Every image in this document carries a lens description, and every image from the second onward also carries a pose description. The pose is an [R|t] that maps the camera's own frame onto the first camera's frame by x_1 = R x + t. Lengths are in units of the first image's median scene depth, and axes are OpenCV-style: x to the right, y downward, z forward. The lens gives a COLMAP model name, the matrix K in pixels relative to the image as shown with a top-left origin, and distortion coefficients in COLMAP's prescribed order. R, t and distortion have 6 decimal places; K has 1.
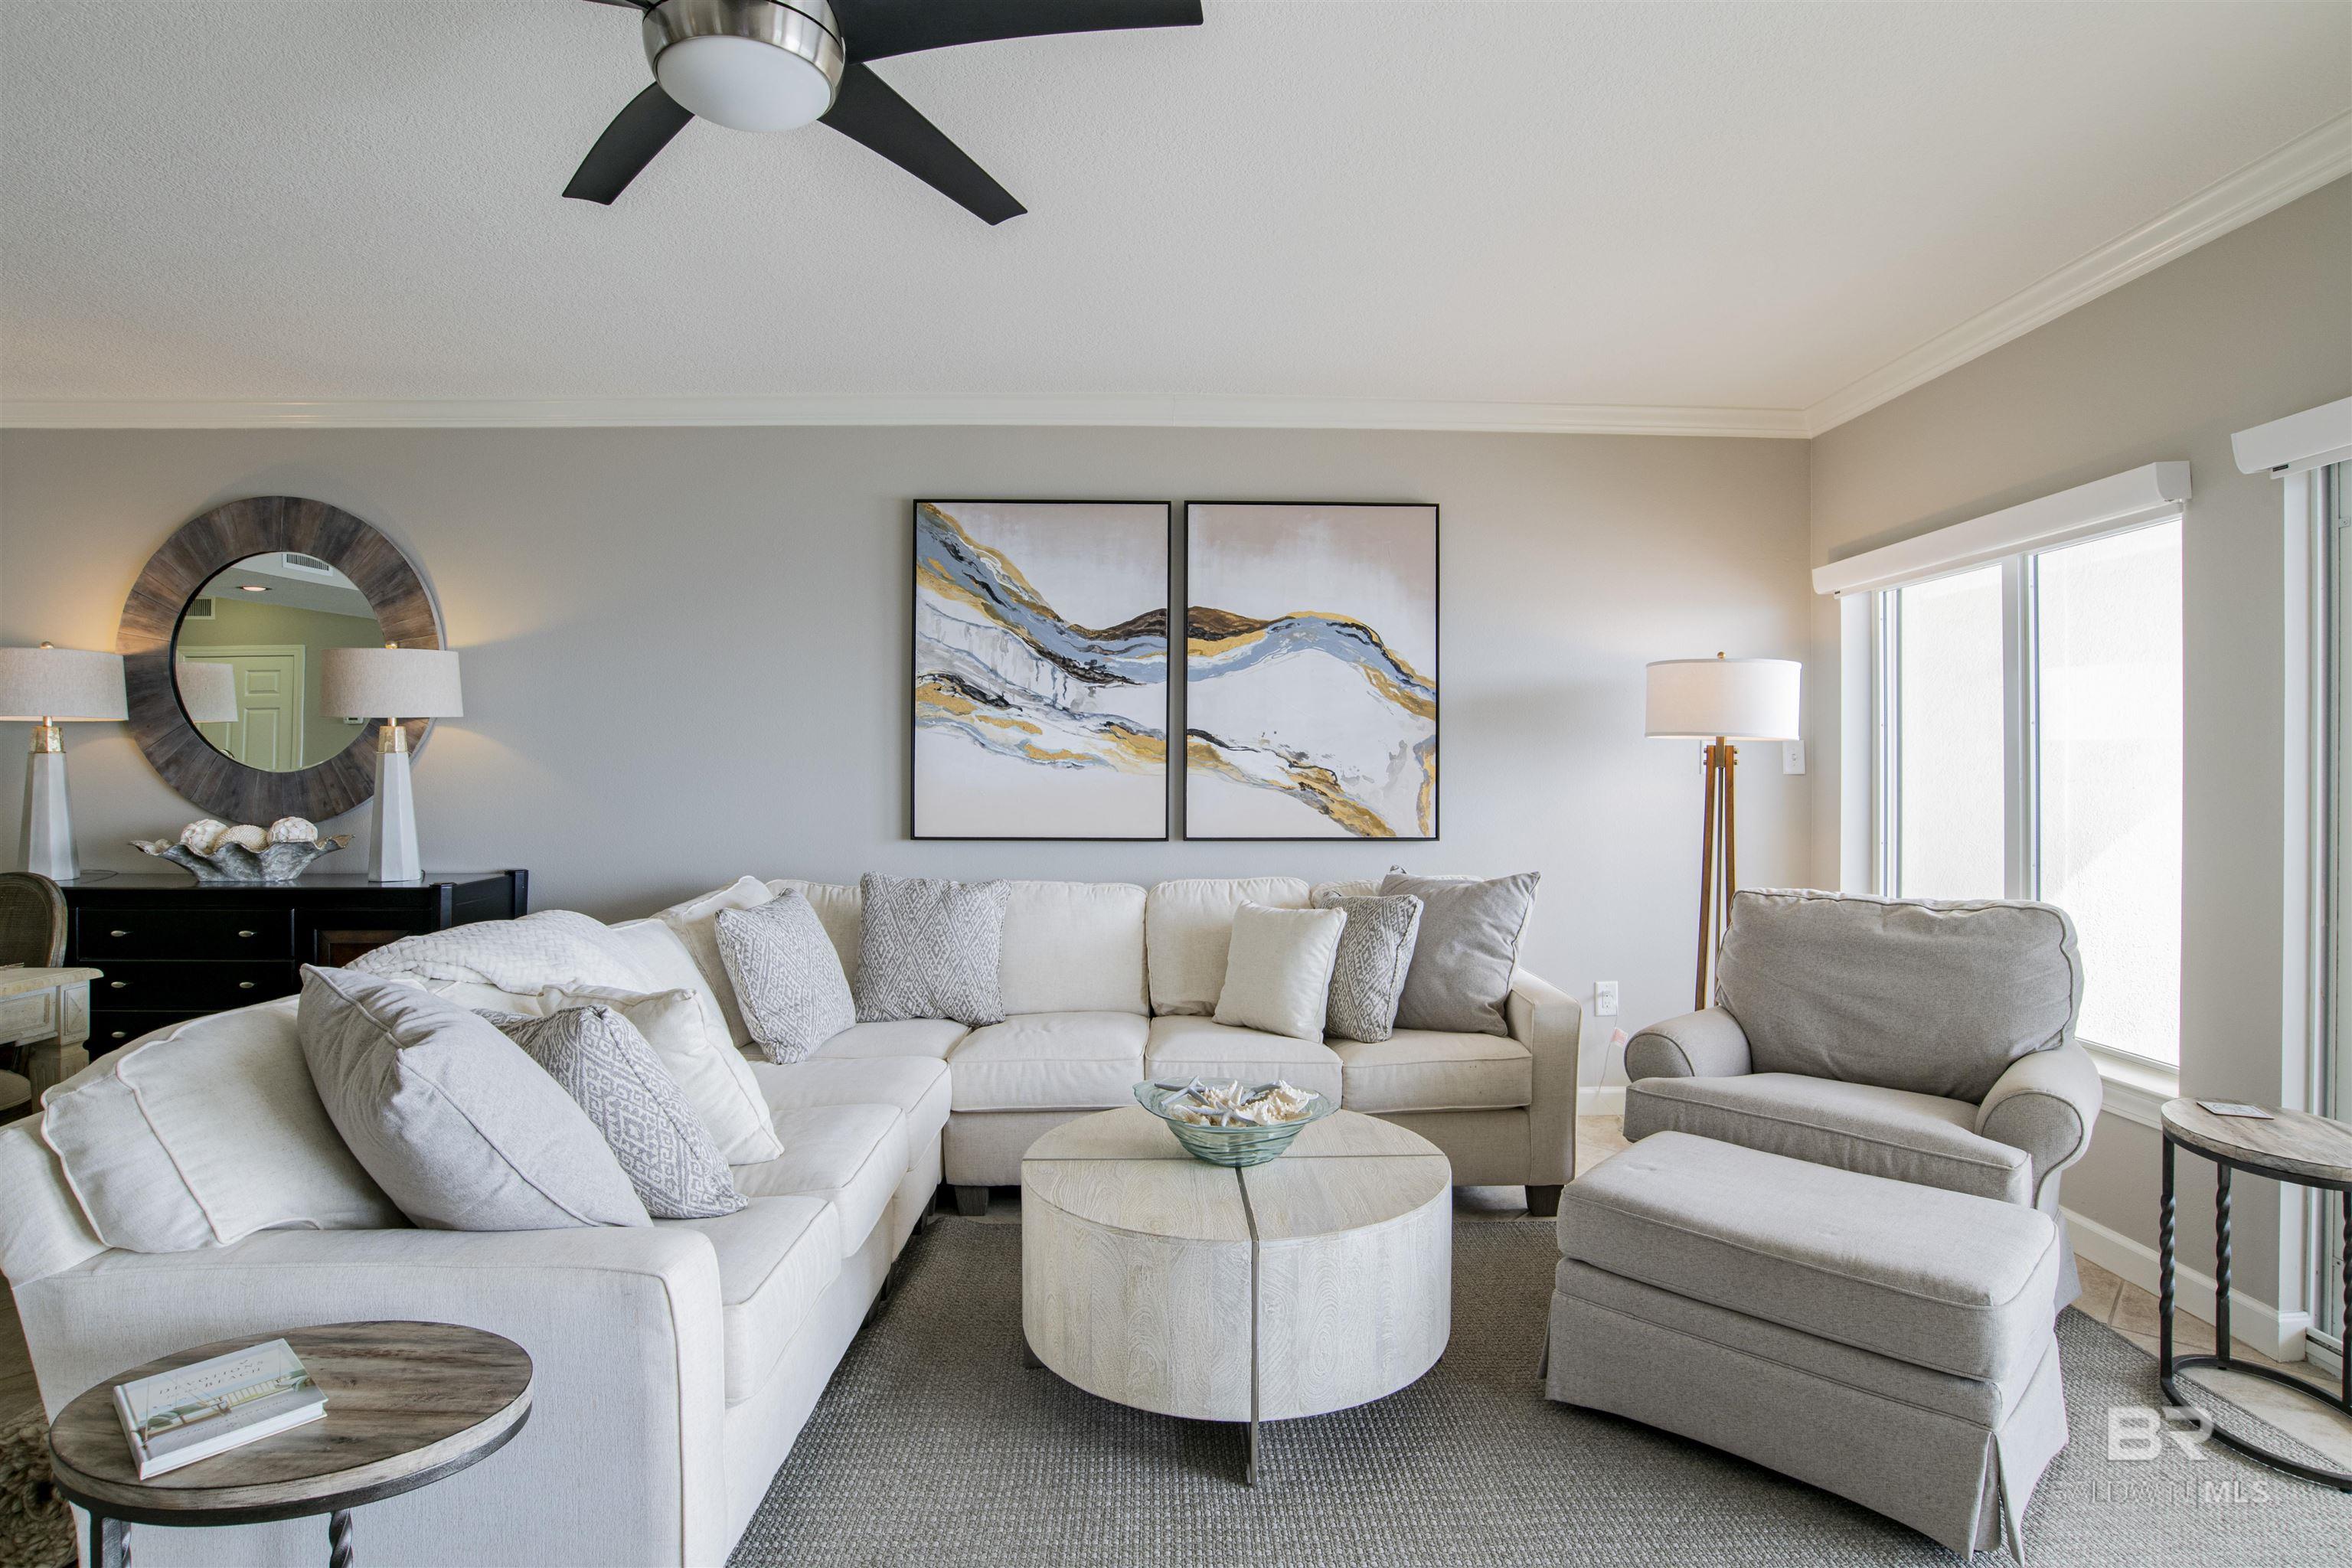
lens RADIAL K [[1200.1, 0, 1184.7], [0, 1200.1, 767.2], [0, 0, 1]] dist [-0.068407, 0.027704]
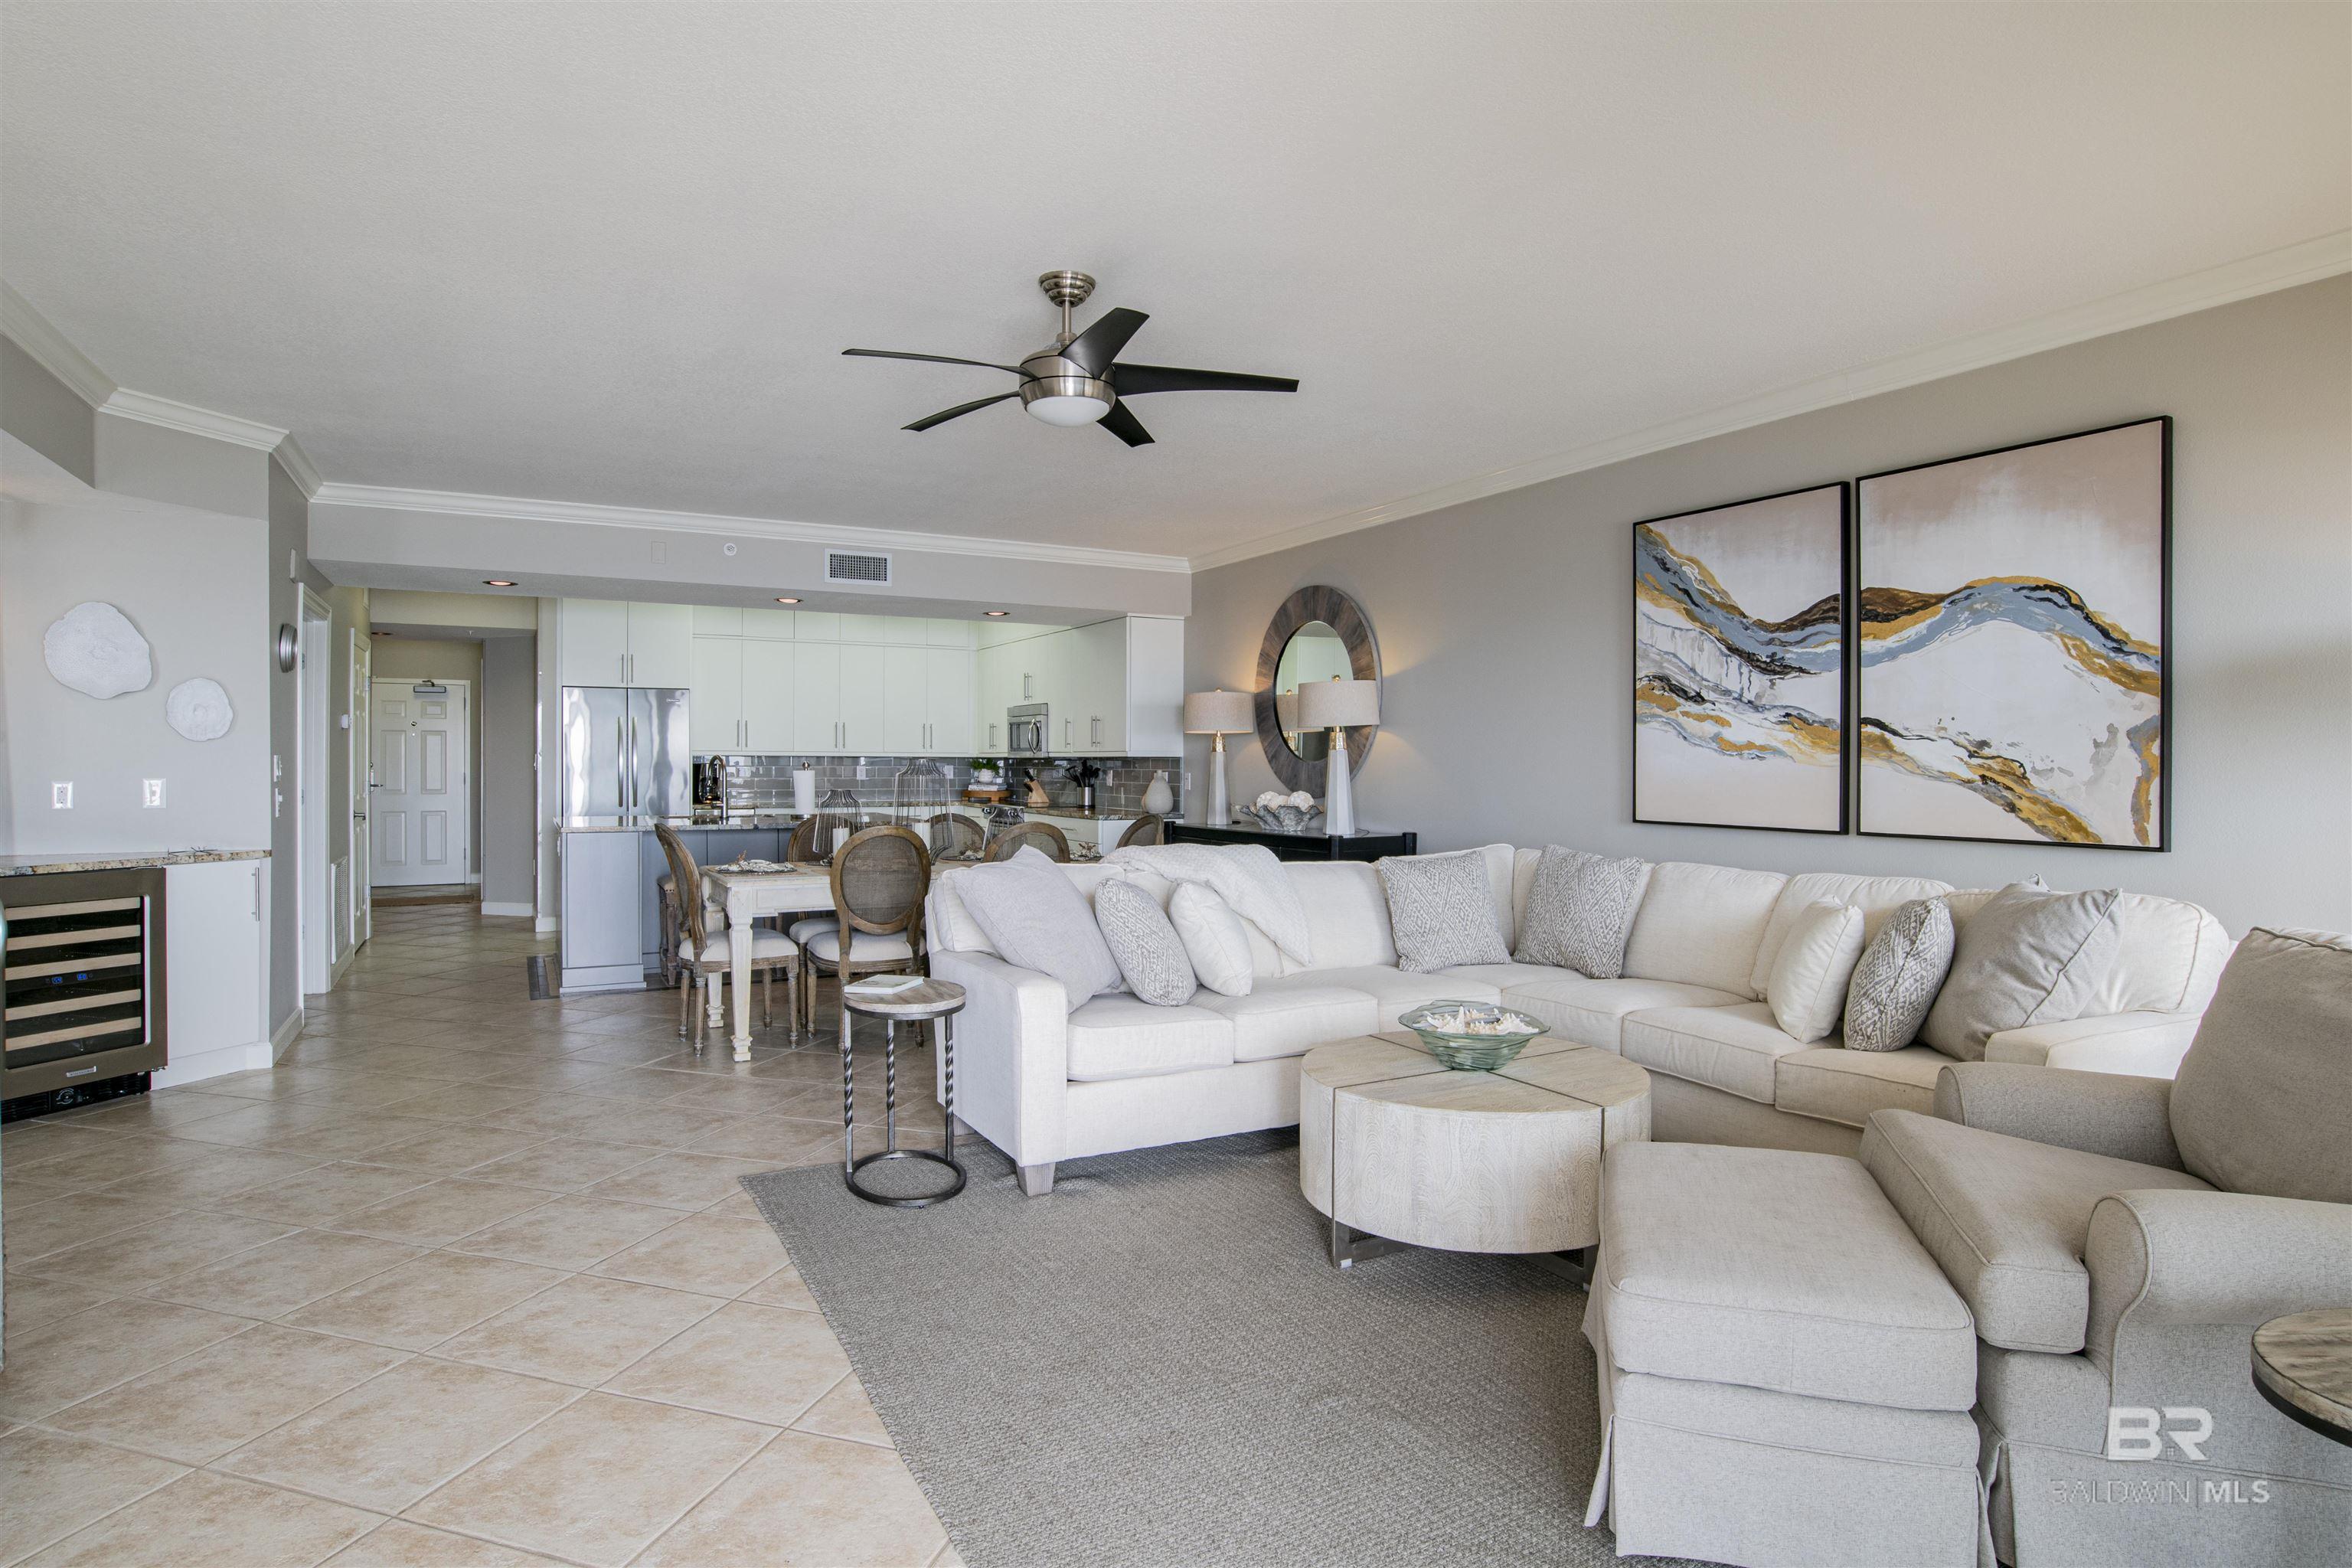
lens RADIAL K [[1243.5, 0, 1188.9], [0, 1243.5, 769.3], [0, 0, 1]] dist [-0.065640, 0.029250]
pose [[0.461754, 0.004727, -0.886996, 0.617857], [-0.002818, 0.999989, 0.003862, 0.006791], [0.887004, 0.000716, 0.461762, 0.080851]]
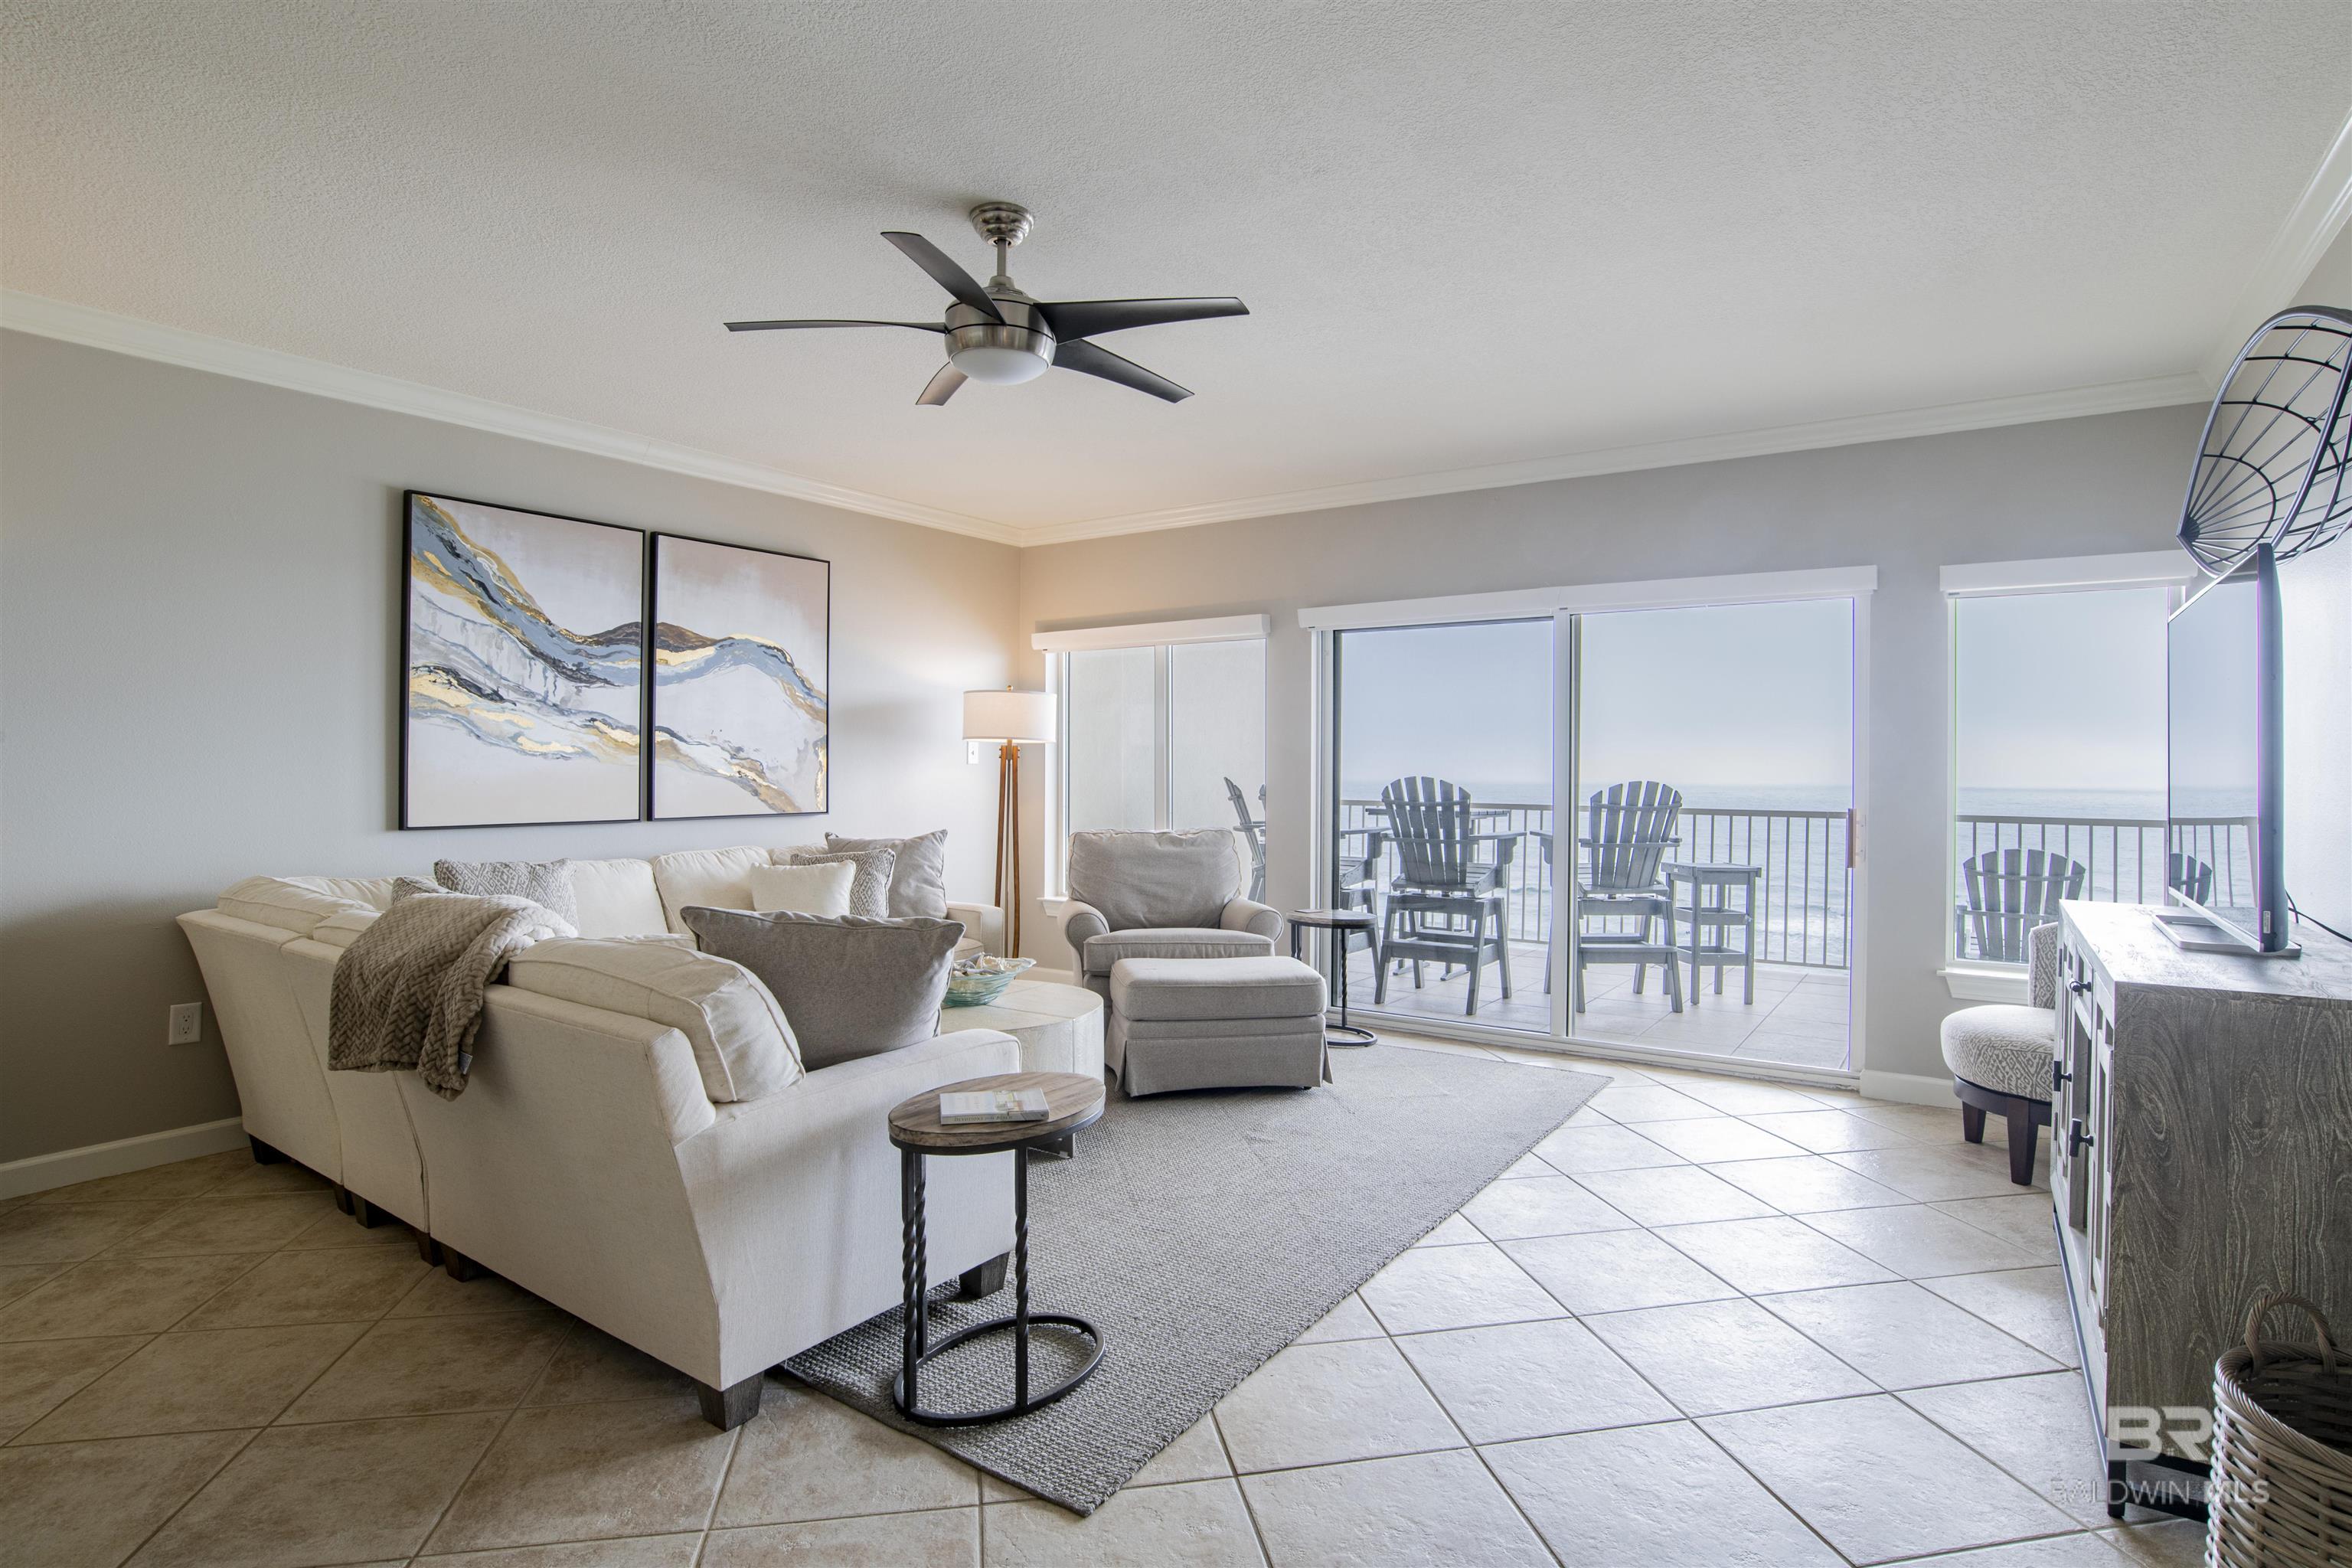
lens RADIAL K [[1200.1, 0, 1184.7], [0, 1200.1, 767.2], [0, 0, 1]] dist [-0.068407, 0.027704]
pose [[0.584914, -0.002532, 0.811091, -0.639822], [-0.002351, 0.999986, 0.004817, 0.001717], [-0.811092, -0.004725, 0.584900, -0.101446]]
